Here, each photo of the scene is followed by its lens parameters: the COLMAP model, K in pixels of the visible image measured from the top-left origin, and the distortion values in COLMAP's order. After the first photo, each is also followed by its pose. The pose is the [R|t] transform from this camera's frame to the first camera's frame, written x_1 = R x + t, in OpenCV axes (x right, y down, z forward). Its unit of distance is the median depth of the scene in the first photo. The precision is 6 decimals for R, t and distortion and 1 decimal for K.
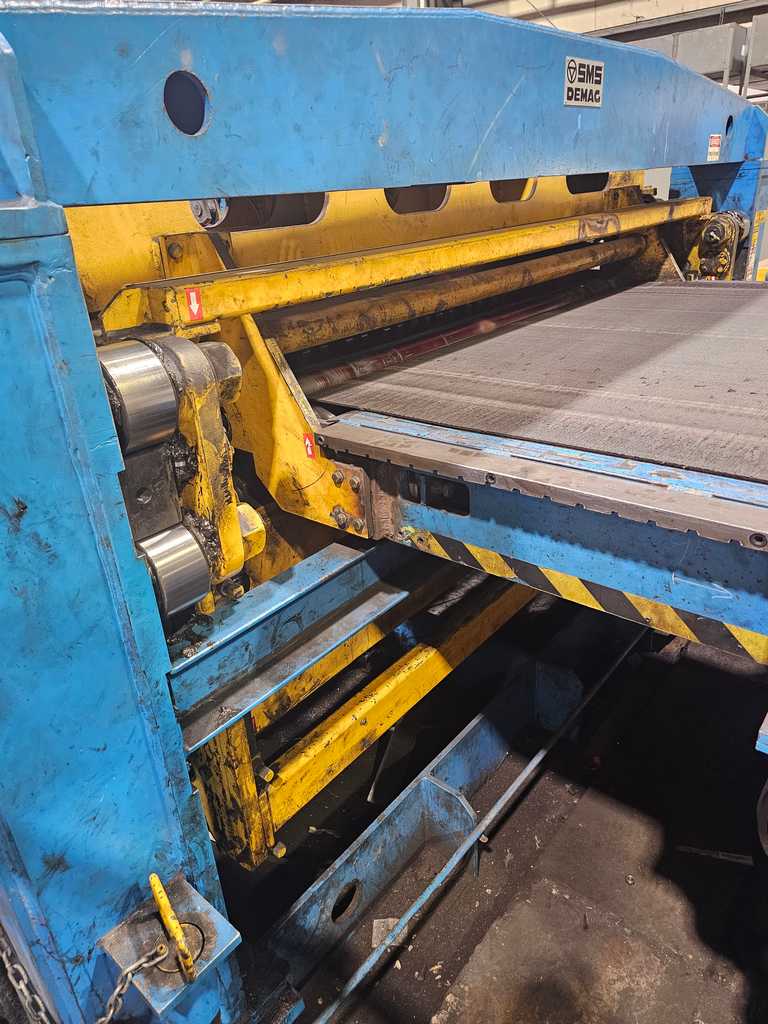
lens RADIAL K [[686.2, 0, 384.0], [0, 686.2, 512.0], [0, 0, 1]] dist [0.031422, -0.000961]
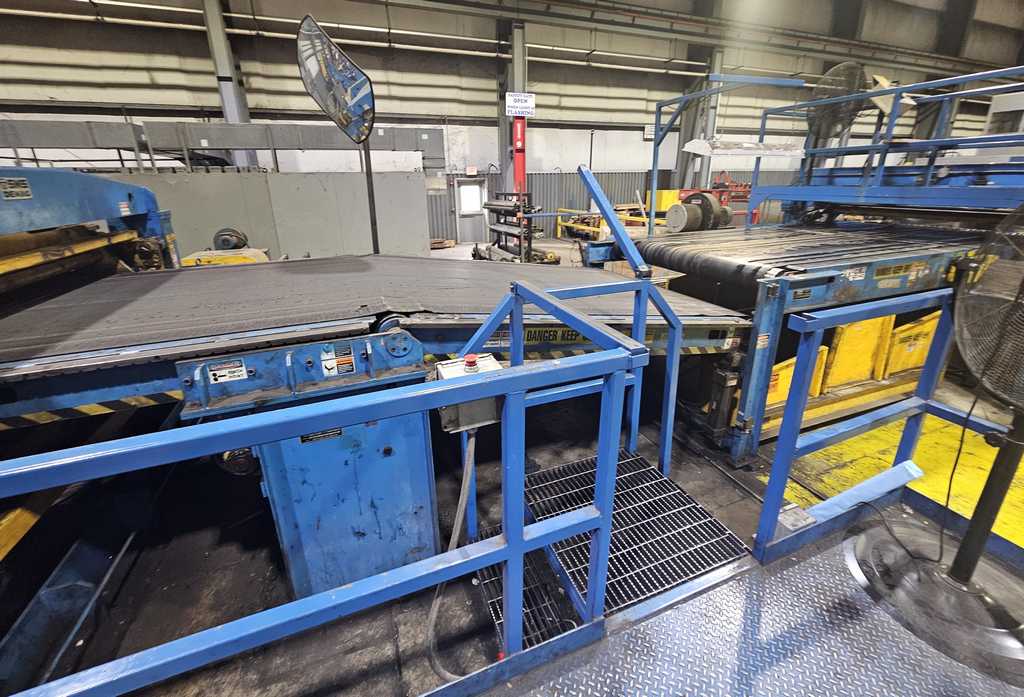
lens RADIAL K [[417.7, 0, 508.6], [0, 417.7, 317.1], [0, 0, 1]] dist [-0.003318, 0.000015]
pose [[0.476694, -0.218785, 0.851408, -0.093483], [0.361210, 0.931743, 0.037190, 0.131919], [-0.801430, 0.289809, 0.523184, -0.465474]]
